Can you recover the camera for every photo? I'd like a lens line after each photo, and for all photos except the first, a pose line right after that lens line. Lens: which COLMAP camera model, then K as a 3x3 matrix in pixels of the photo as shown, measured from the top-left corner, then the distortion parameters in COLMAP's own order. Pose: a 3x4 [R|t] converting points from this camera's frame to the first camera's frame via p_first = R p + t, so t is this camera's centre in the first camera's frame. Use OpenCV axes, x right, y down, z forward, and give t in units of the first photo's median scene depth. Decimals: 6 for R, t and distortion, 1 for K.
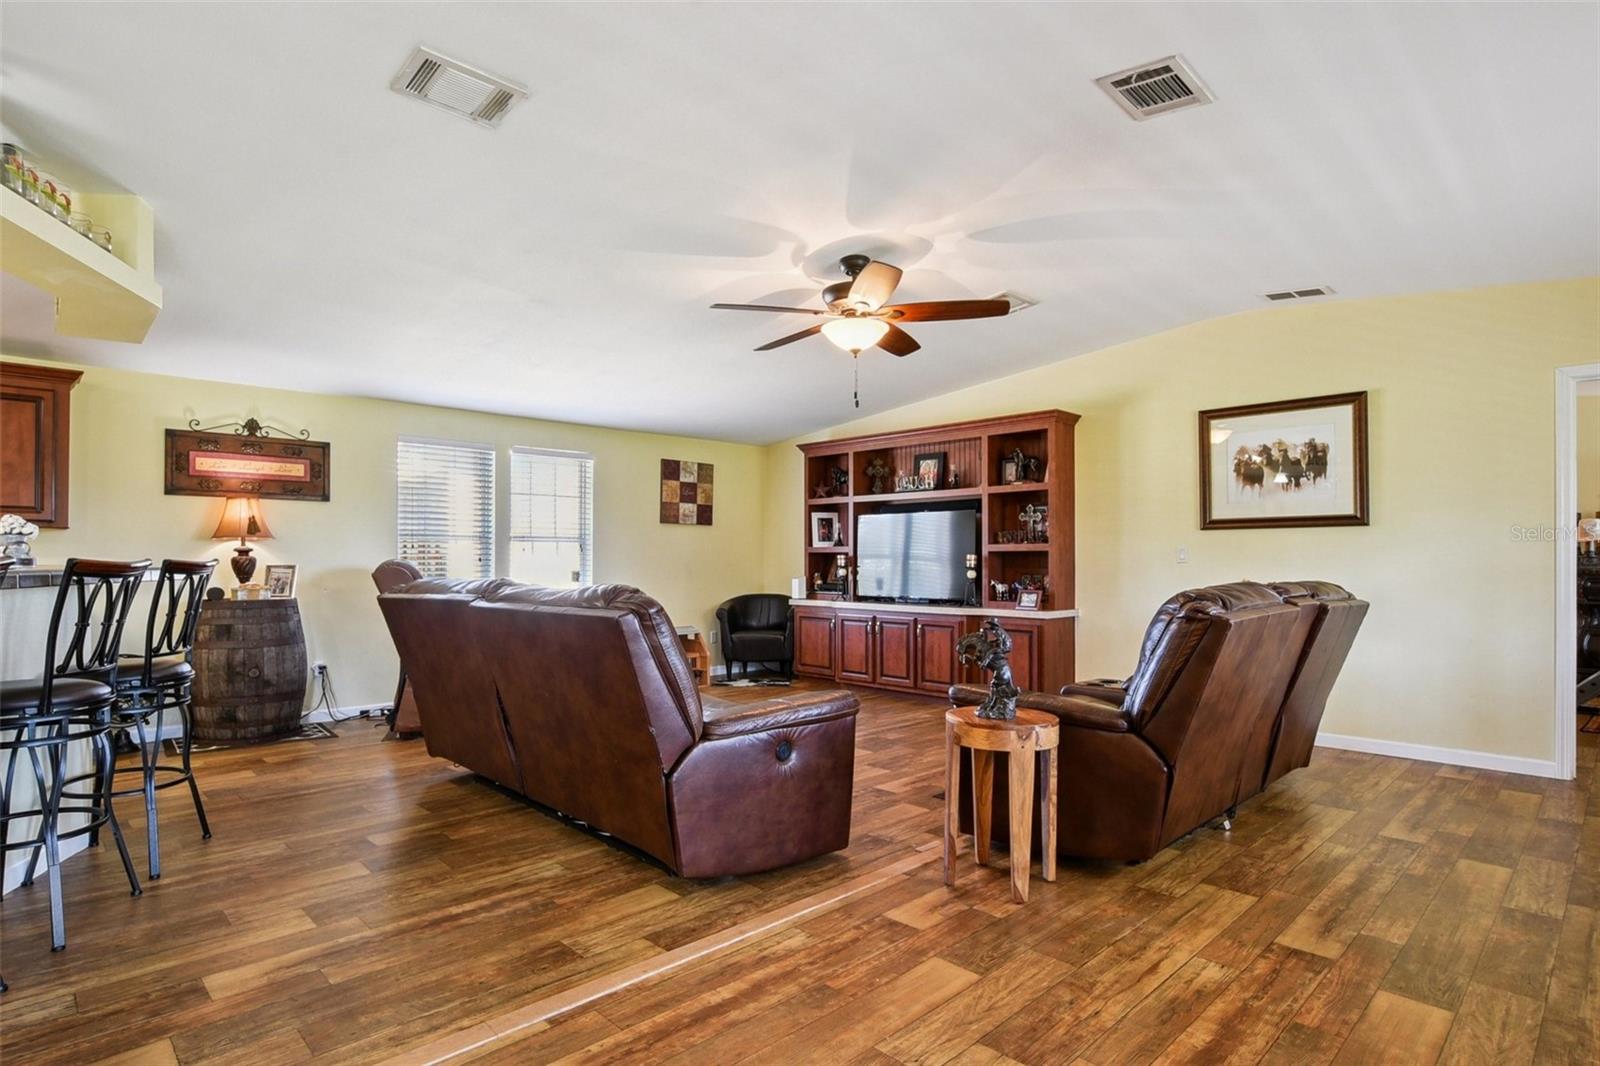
lens RADIAL K [[817.8, 0, 801.3], [0, 817.8, 545.7], [0, 0, 1]] dist [-0.003905, -0.000584]
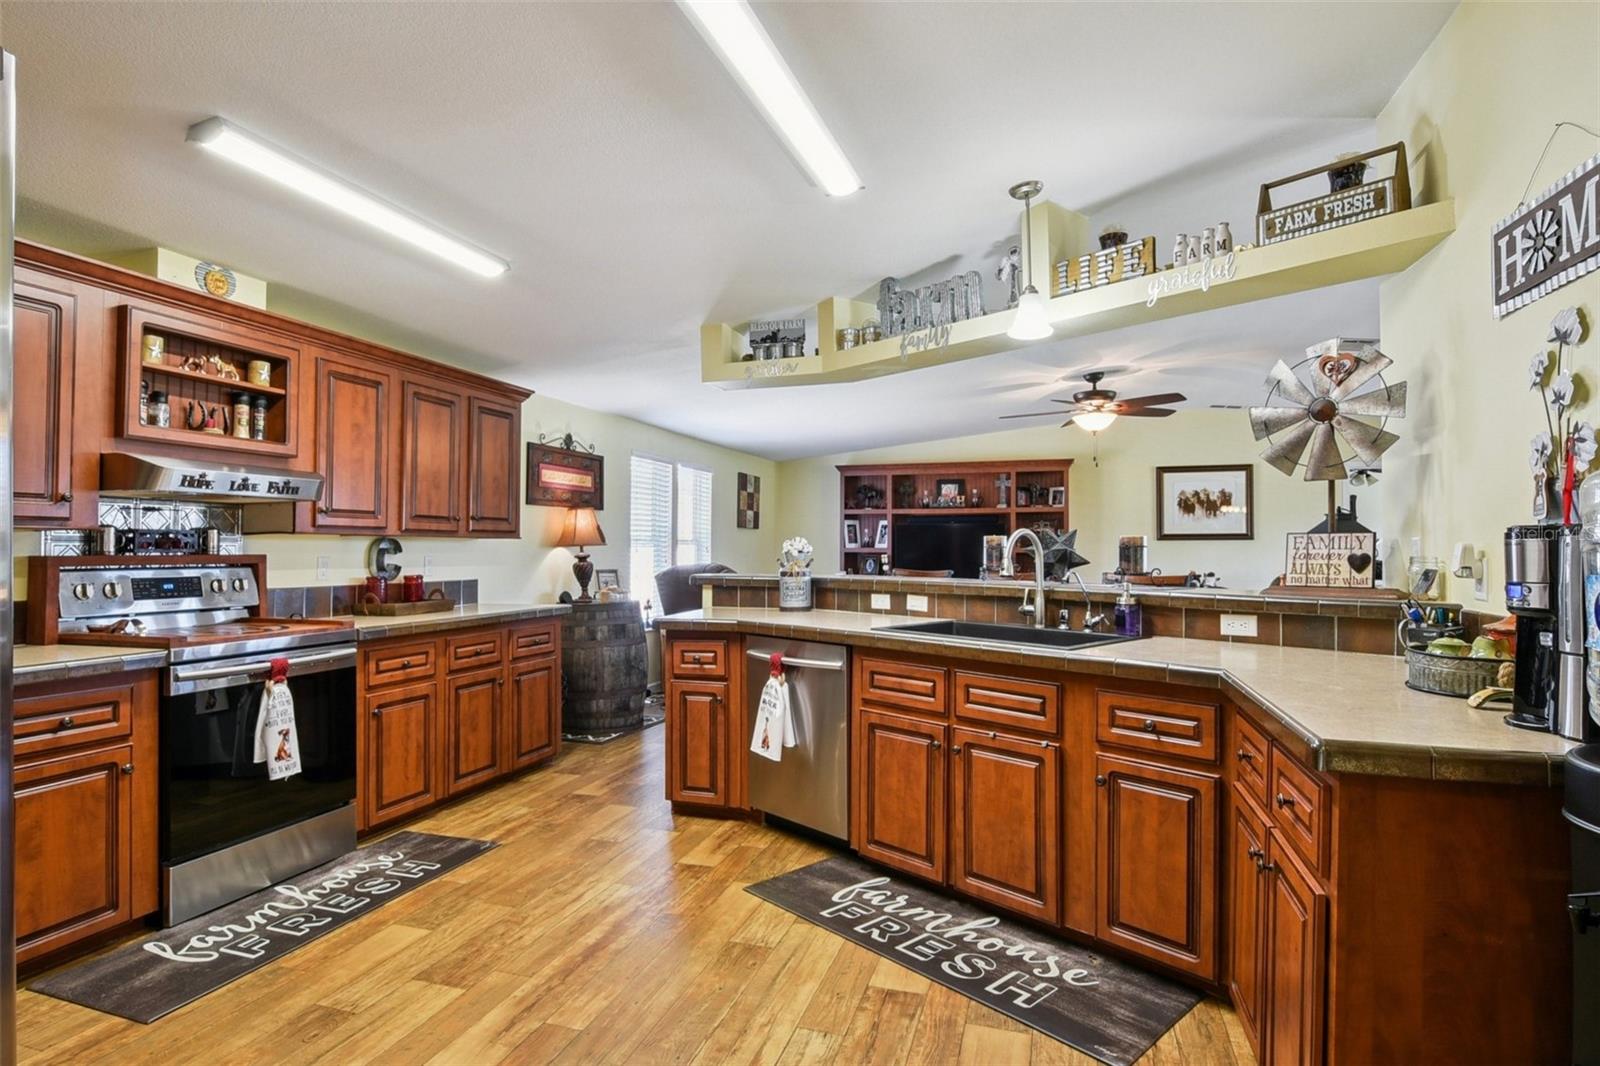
lens RADIAL K [[817.8, 0, 797.8], [0, 817.8, 536.7], [0, 0, 1]] dist [-0.003905, -0.000584]
pose [[0.881516, 0.005748, 0.472120, -0.903122], [-0.007041, 0.999975, 0.000972, -0.023129], [-0.472102, -0.004181, 0.881534, -0.090816]]
